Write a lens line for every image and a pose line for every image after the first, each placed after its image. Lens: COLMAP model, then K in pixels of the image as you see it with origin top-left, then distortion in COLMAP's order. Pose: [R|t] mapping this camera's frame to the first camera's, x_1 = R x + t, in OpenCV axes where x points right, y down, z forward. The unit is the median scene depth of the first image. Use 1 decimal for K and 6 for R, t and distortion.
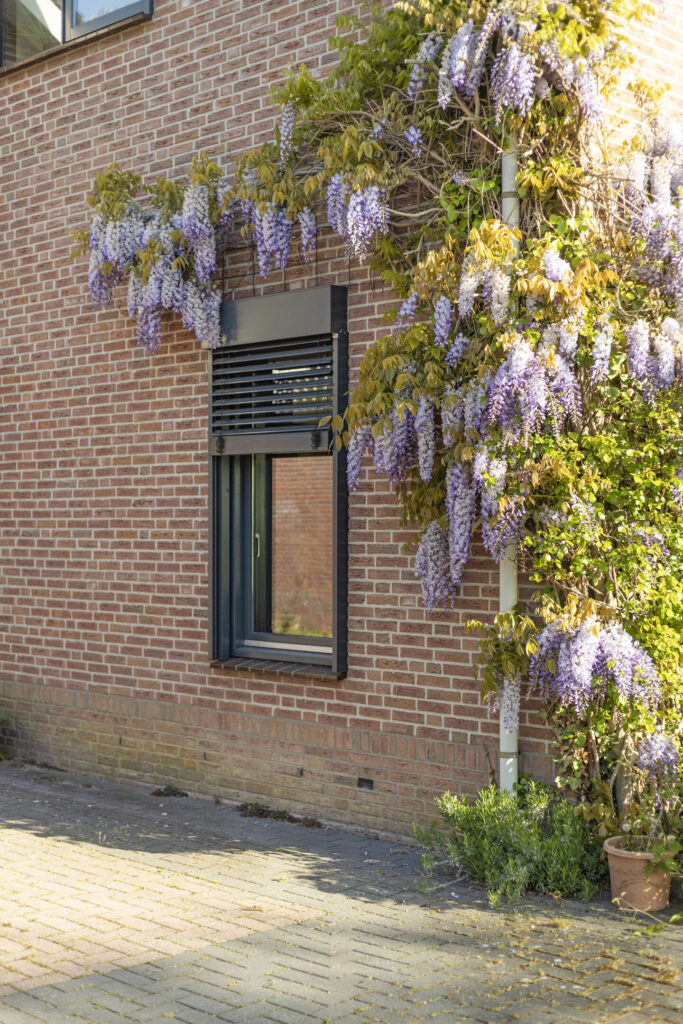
lens RADIAL K [[1472.5, 0, 341.5], [0, 1472.5, 512.0], [0, 0, 1]] dist [0.000255, 0.044539]
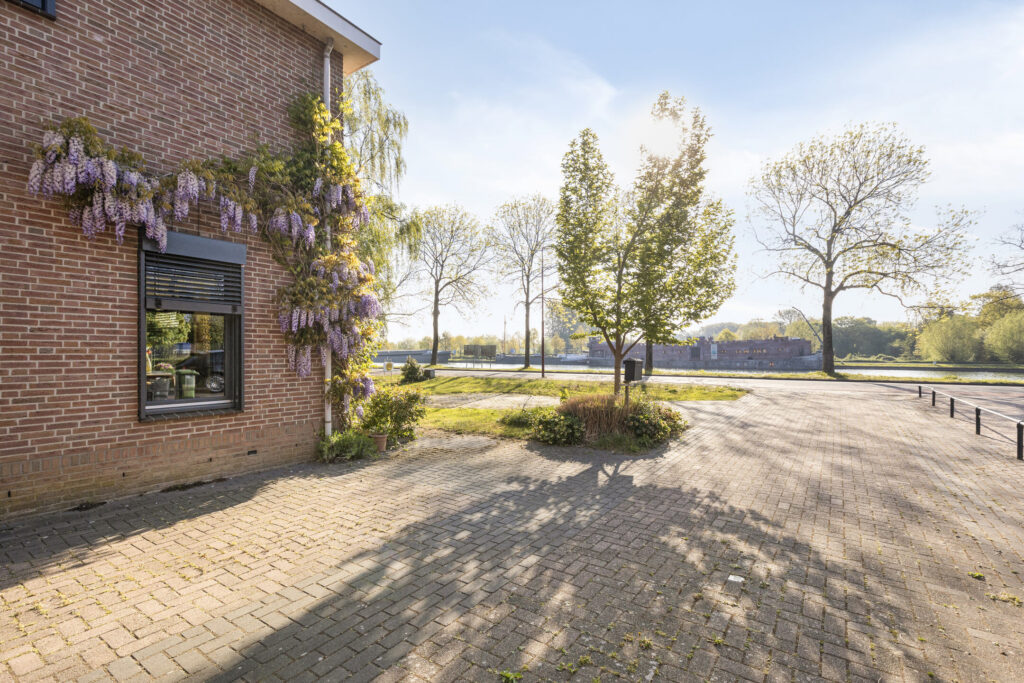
lens RADIAL K [[458.3, 0, 511.3], [0, 458.3, 350.9], [0, 0, 1]] dist [0.000774, -0.000030]
pose [[-0.165881, -0.003260, 0.986140, -0.801500], [-0.015364, 0.999882, 0.000721, 0.009077], [-0.986026, -0.015031, -0.165911, 0.705056]]
